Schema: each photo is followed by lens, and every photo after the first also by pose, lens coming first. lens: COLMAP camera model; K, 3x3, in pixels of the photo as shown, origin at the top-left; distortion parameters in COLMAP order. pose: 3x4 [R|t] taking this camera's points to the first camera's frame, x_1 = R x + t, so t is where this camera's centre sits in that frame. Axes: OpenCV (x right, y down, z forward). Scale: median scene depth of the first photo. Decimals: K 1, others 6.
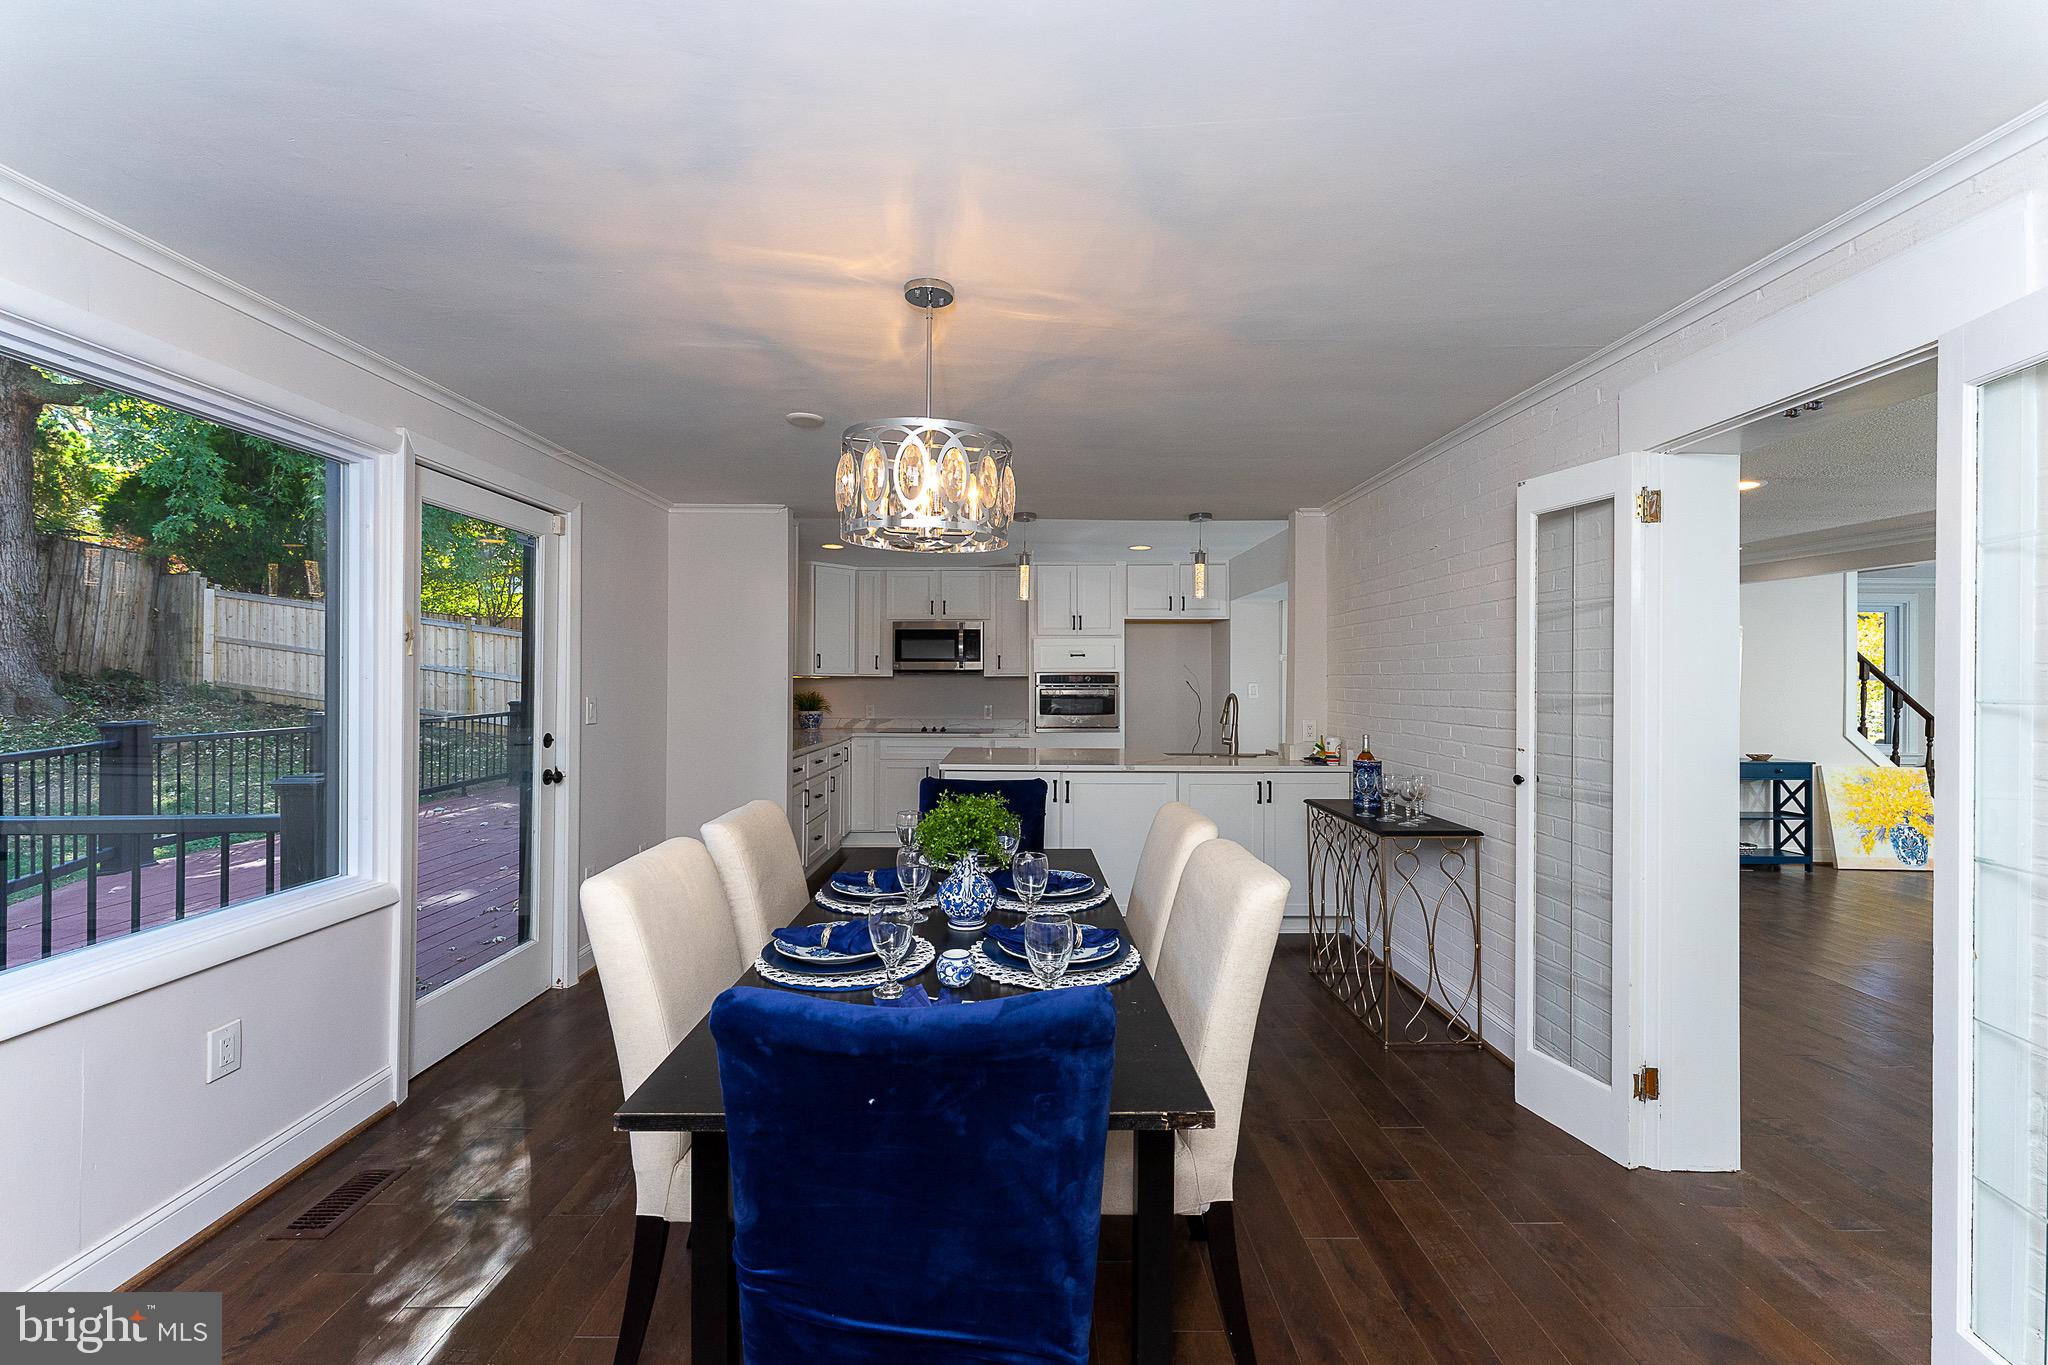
lens RADIAL K [[826.6, 0, 1021.9], [0, 826.6, 680.0], [0, 0, 1]] dist [0.000744, 0.000072]
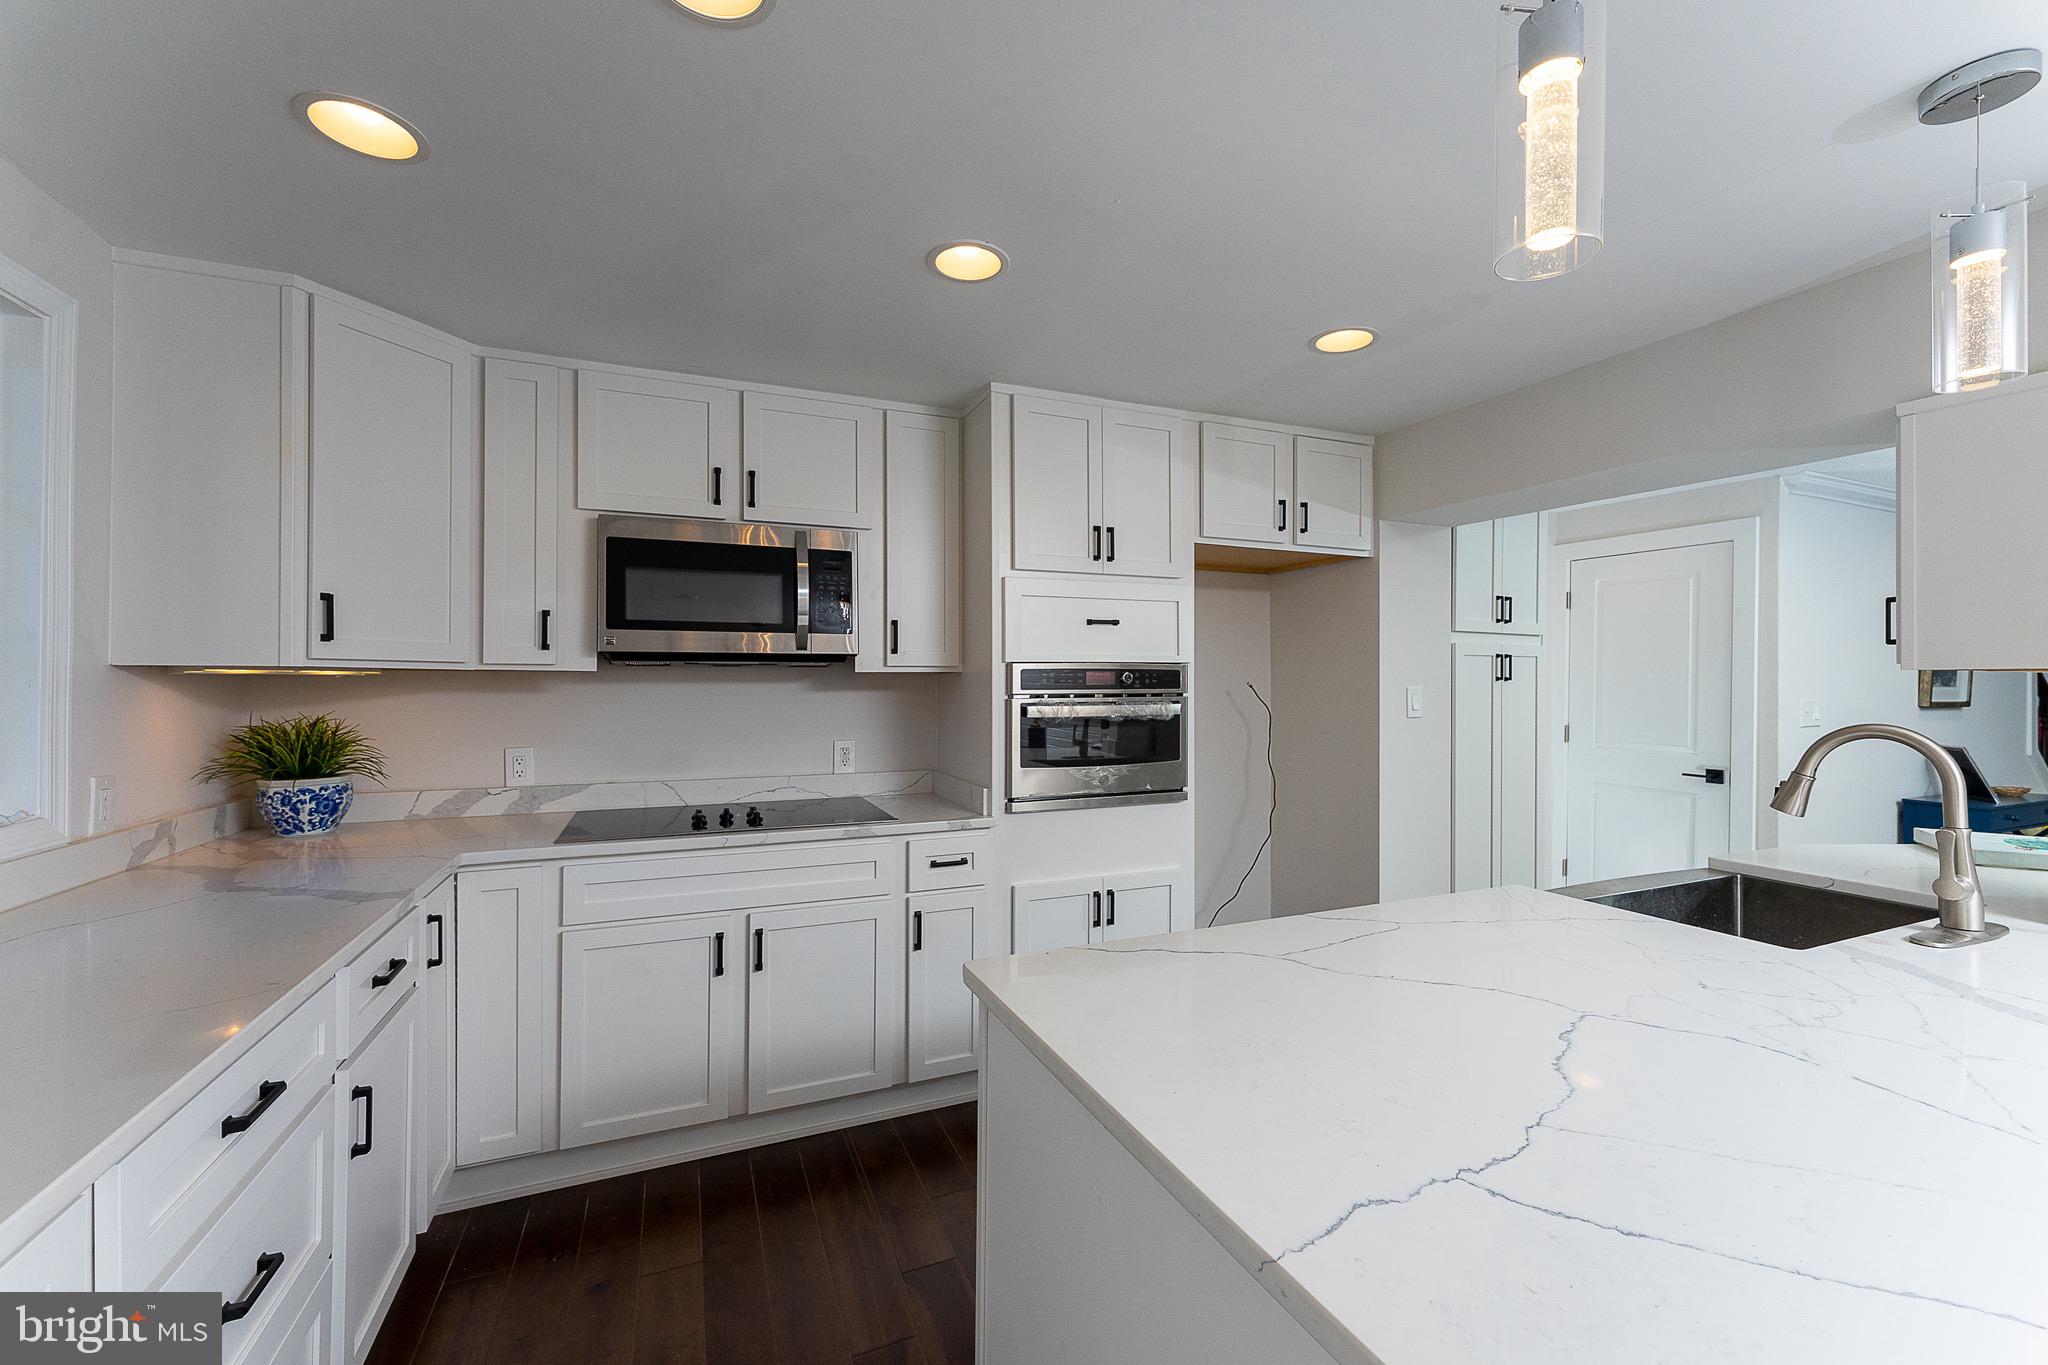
lens RADIAL K [[826.6, 0, 1030.1], [0, 826.6, 673.4], [0, 0, 1]] dist [0.000744, 0.000072]
pose [[0.923155, 0.004887, 0.384398, -0.124963], [-0.001524, 0.999958, -0.009054, -0.000122], [-0.384426, 0.007772, 0.923123, 0.619699]]
